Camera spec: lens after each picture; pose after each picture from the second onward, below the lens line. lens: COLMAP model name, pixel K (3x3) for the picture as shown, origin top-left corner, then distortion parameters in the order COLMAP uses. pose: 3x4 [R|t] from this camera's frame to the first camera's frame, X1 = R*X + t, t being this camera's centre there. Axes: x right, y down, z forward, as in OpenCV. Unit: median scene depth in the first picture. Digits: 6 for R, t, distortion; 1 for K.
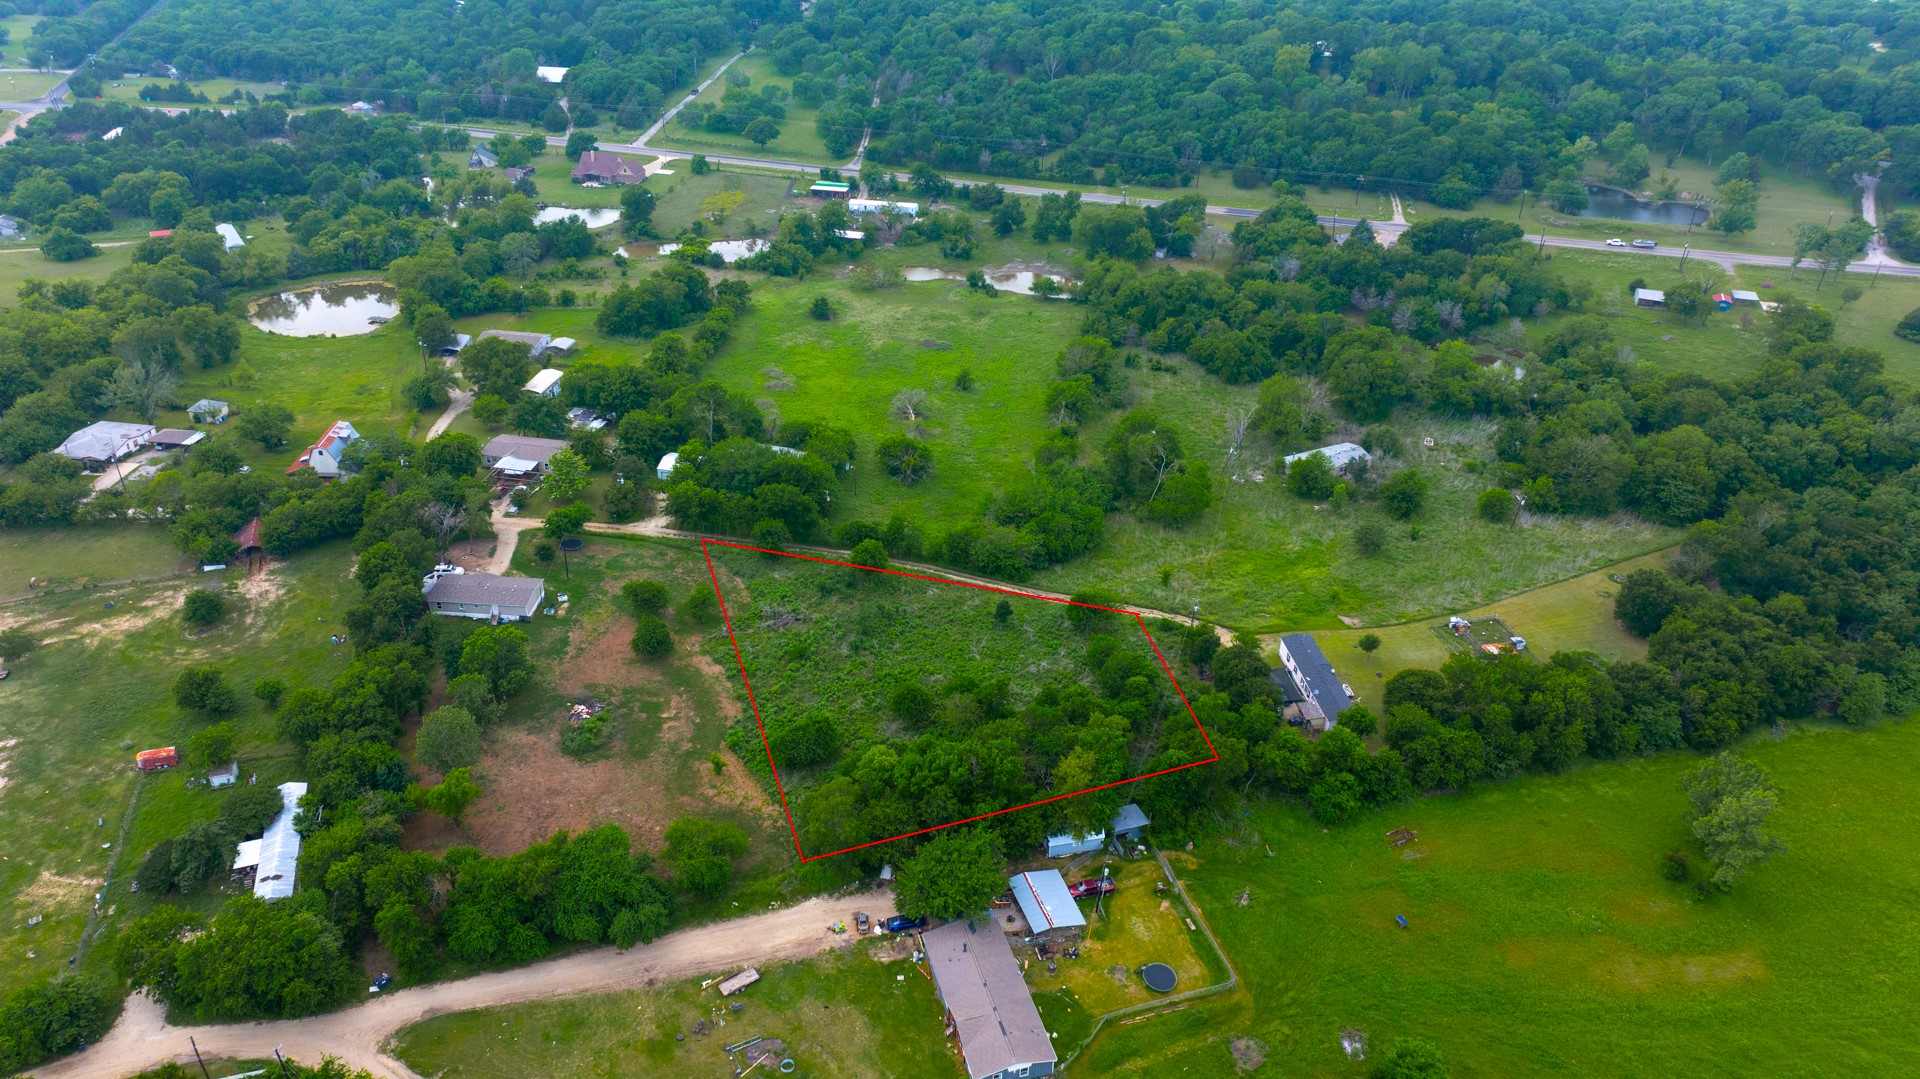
lens RADIAL K [[1349.2, 0, 957.2], [0, 1349.2, 532.7], [0, 0, 1]] dist [-0.031672, 0.021286]
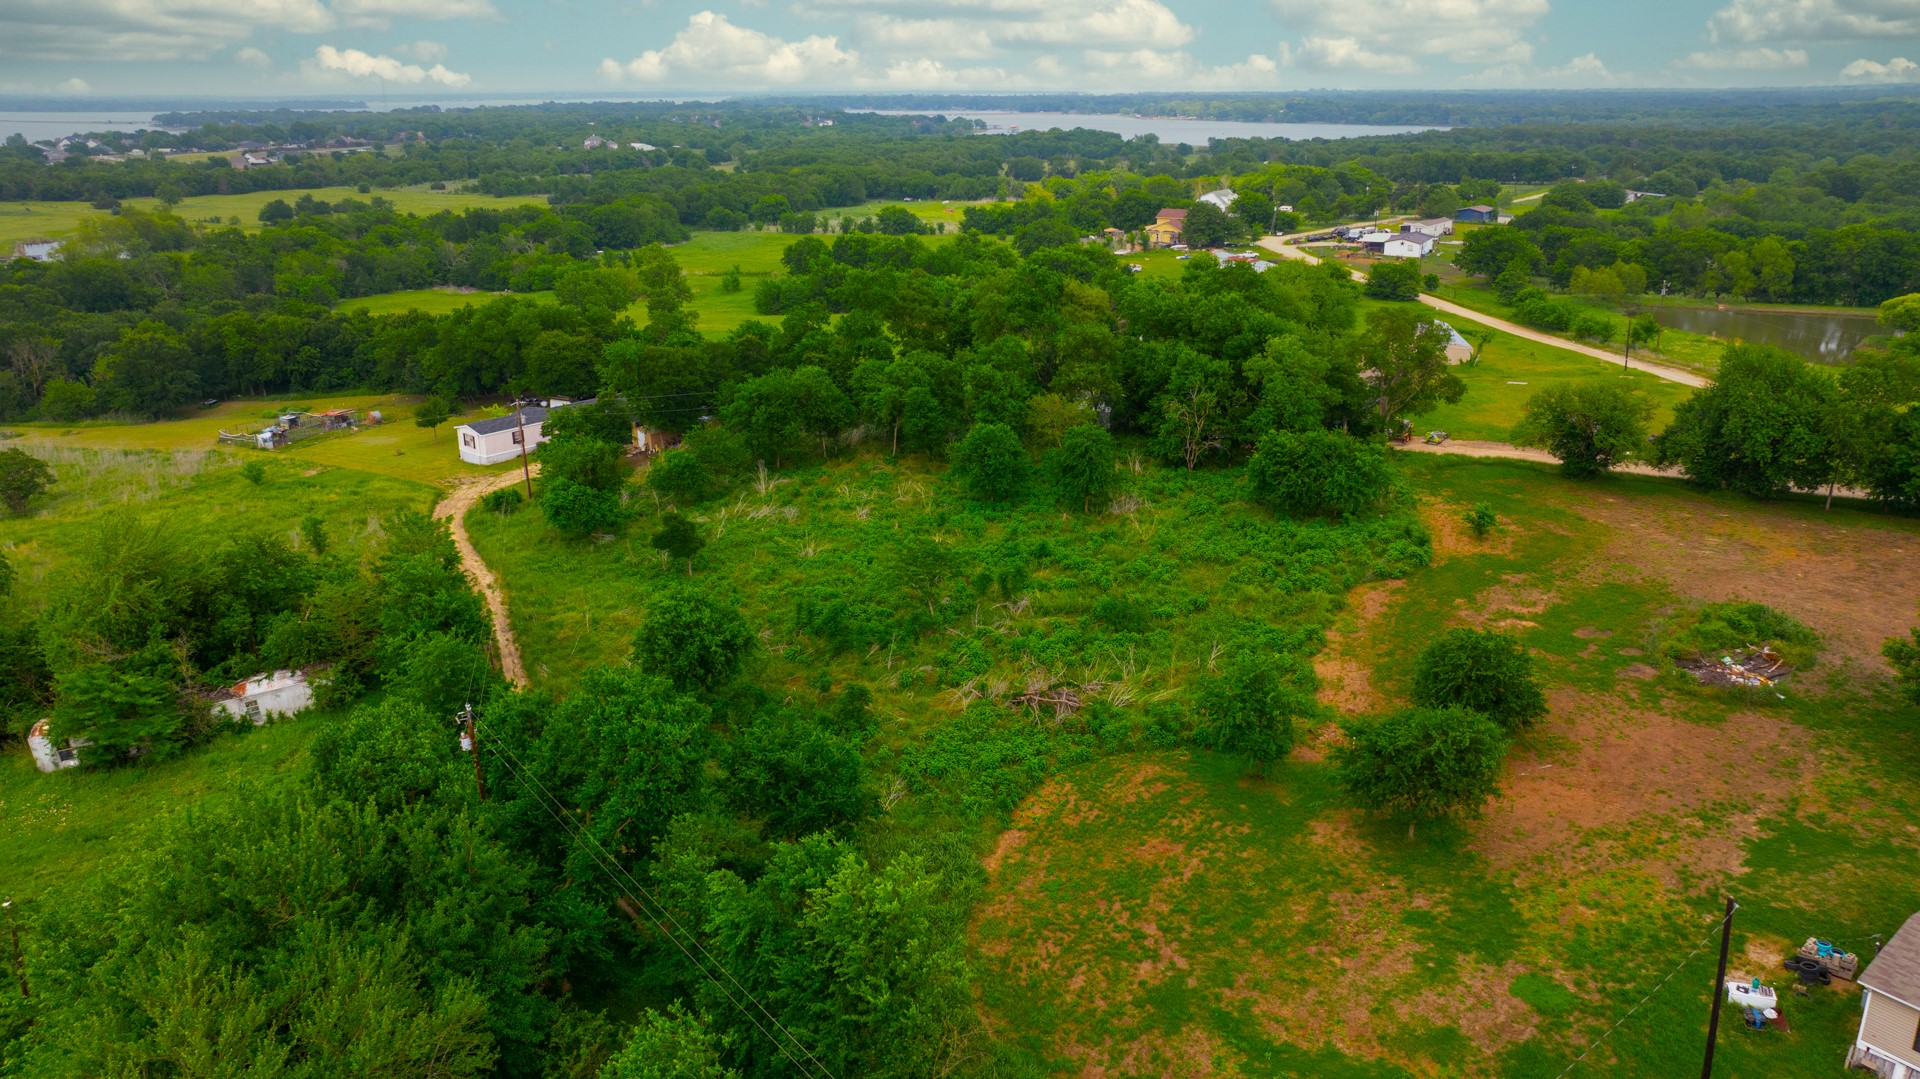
lens RADIAL K [[1349.2, 0, 957.2], [0, 1349.2, 532.7], [0, 0, 1]] dist [-0.031672, 0.021286]
pose [[-0.671640, -0.240448, 0.700774, -0.434007], [0.375217, 0.705201, 0.601585, -0.223450], [-0.638836, 0.666991, -0.383421, 1.424936]]
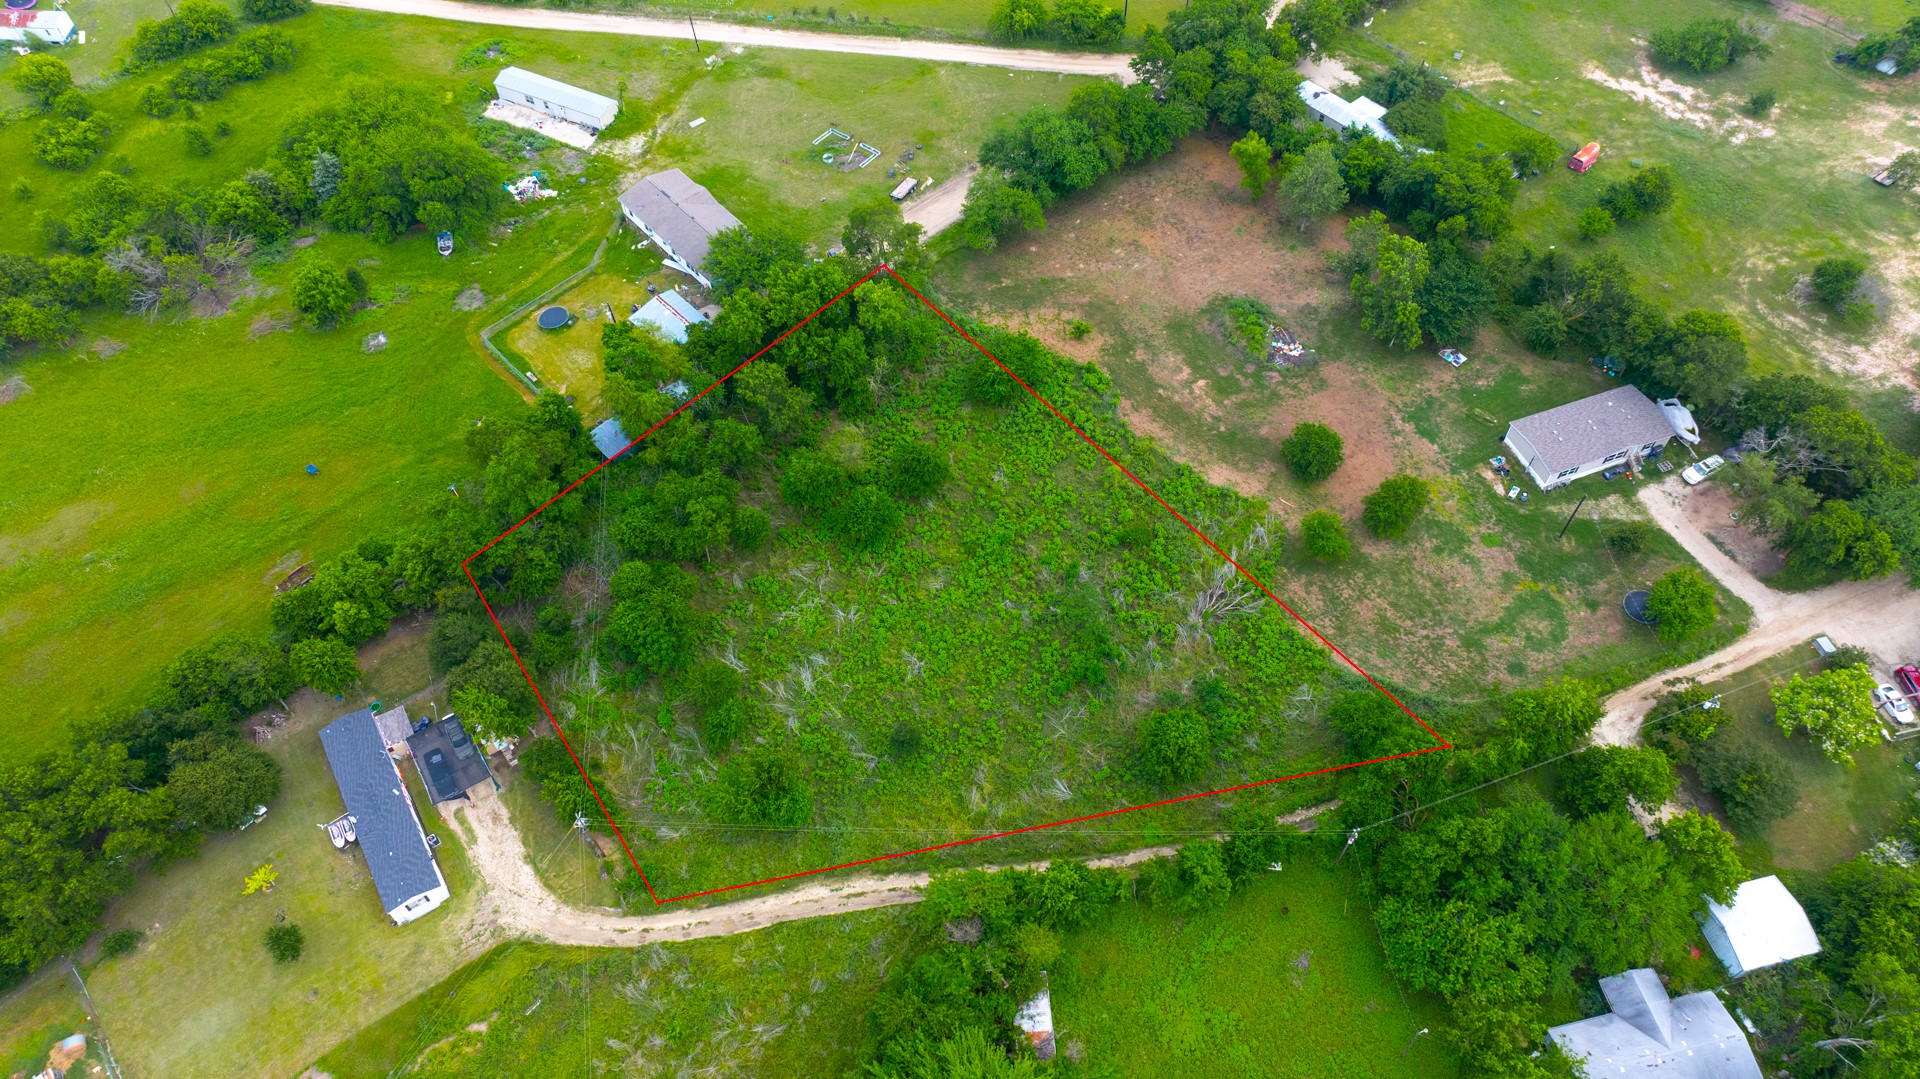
lens RADIAL K [[1349.2, 0, 957.2], [0, 1349.2, 532.7], [0, 0, 1]] dist [-0.031672, 0.021286]
pose [[-0.908692, 0.330727, -0.254750, 0.172890], [-0.217382, 0.146112, 0.965089, -0.682479], [0.356403, 0.932347, -0.060877, 1.231905]]
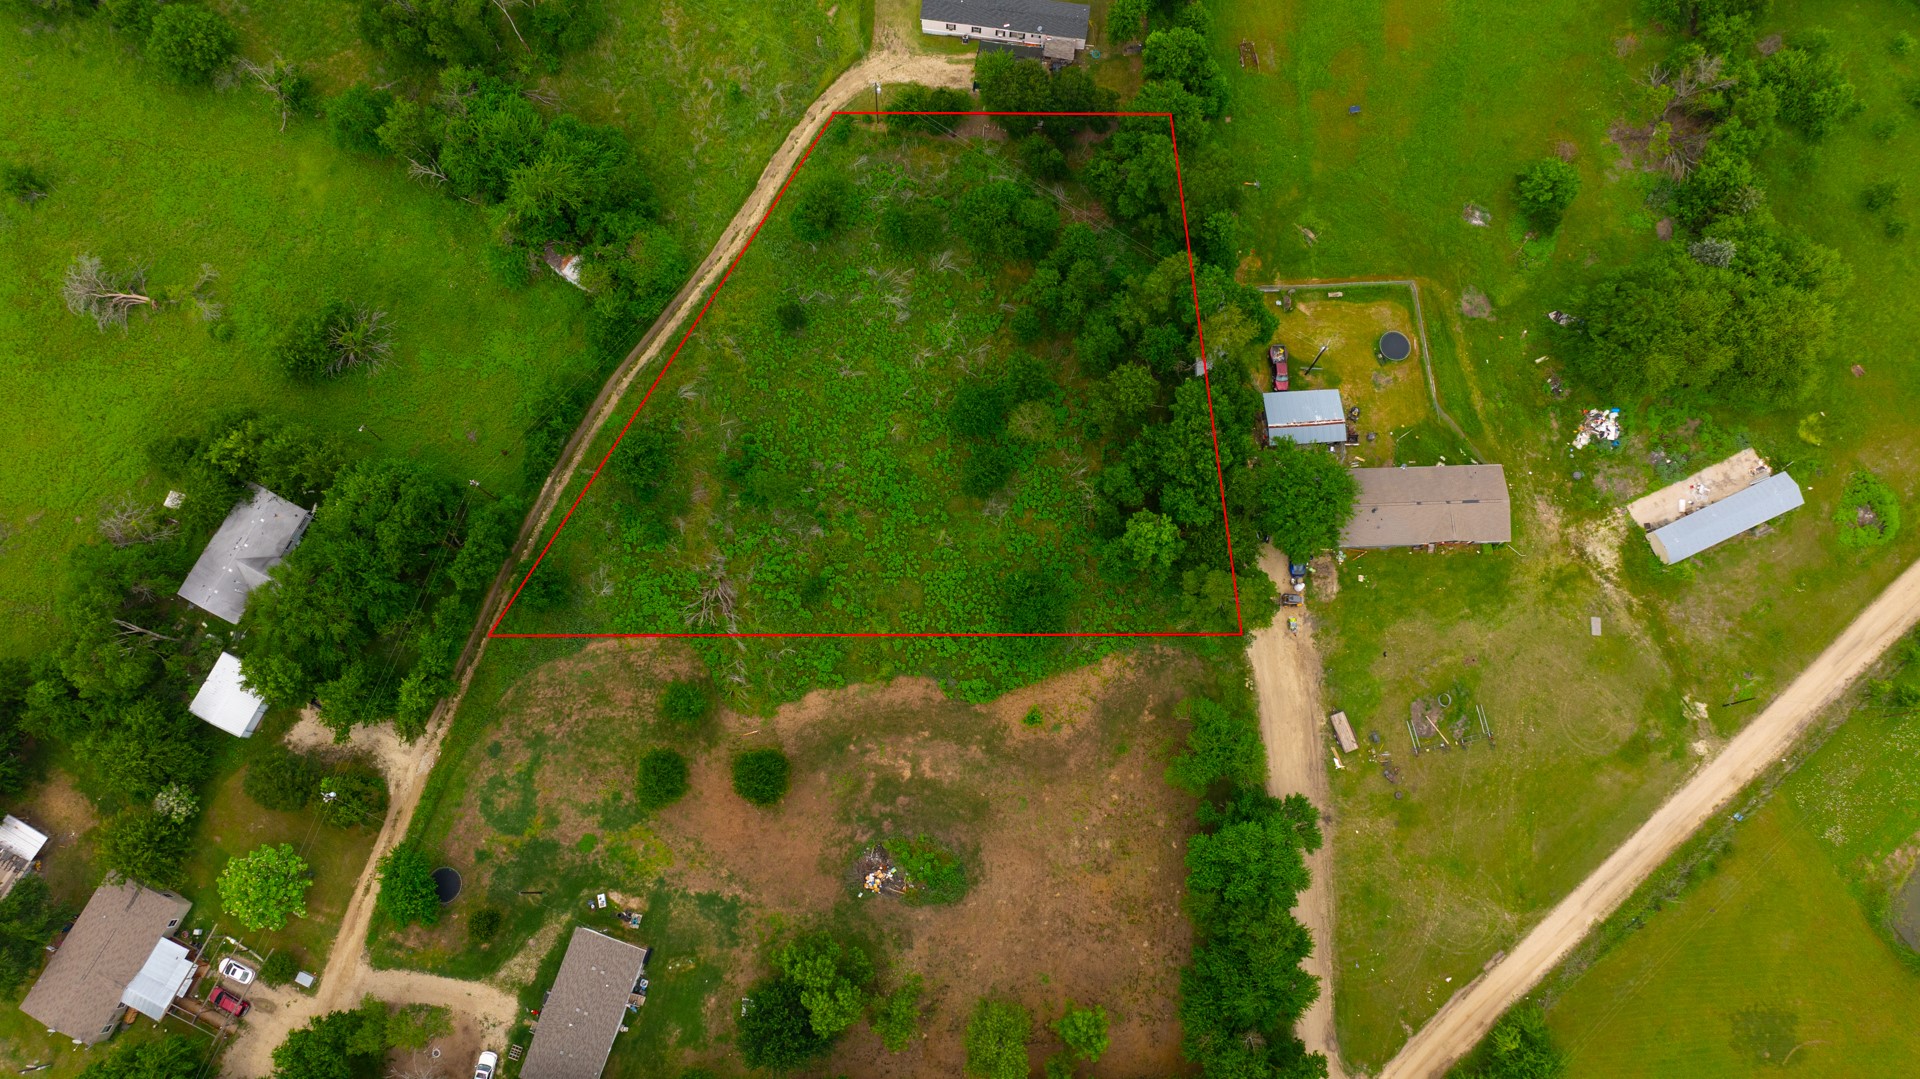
lens RADIAL K [[1349.2, 0, 957.2], [0, 1349.2, 532.7], [0, 0, 1]] dist [-0.031672, 0.021286]
pose [[0.250958, -0.946883, 0.201080, -0.267505], [0.478724, 0.301951, 0.824408, -0.615744], [-0.841334, -0.110629, 0.529073, 0.655764]]
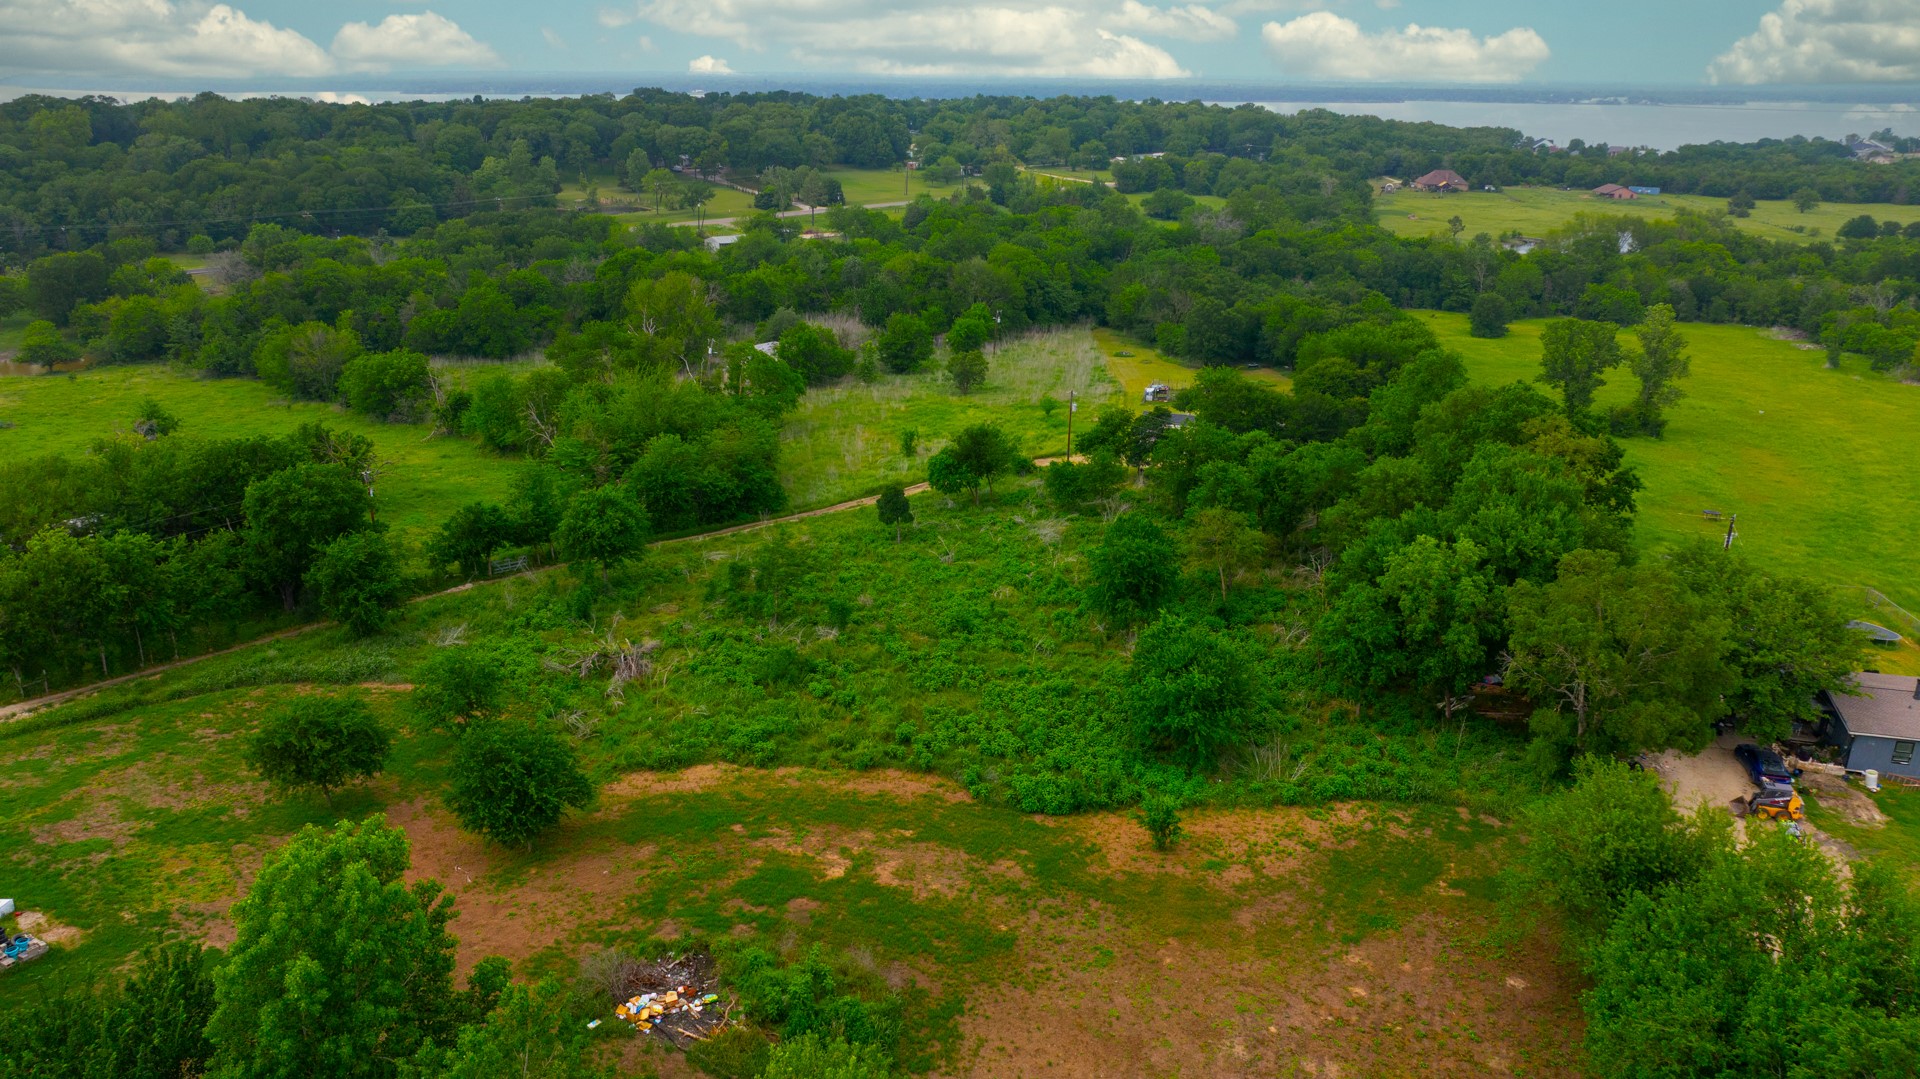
lens RADIAL K [[1349.2, 0, 957.2], [0, 1349.2, 532.7], [0, 0, 1]] dist [-0.031672, 0.021286]
pose [[0.494942, -0.288697, 0.819565, -0.506018], [0.441158, 0.896078, 0.049231, 0.068040], [-0.748607, 0.337192, 0.570867, 0.873240]]
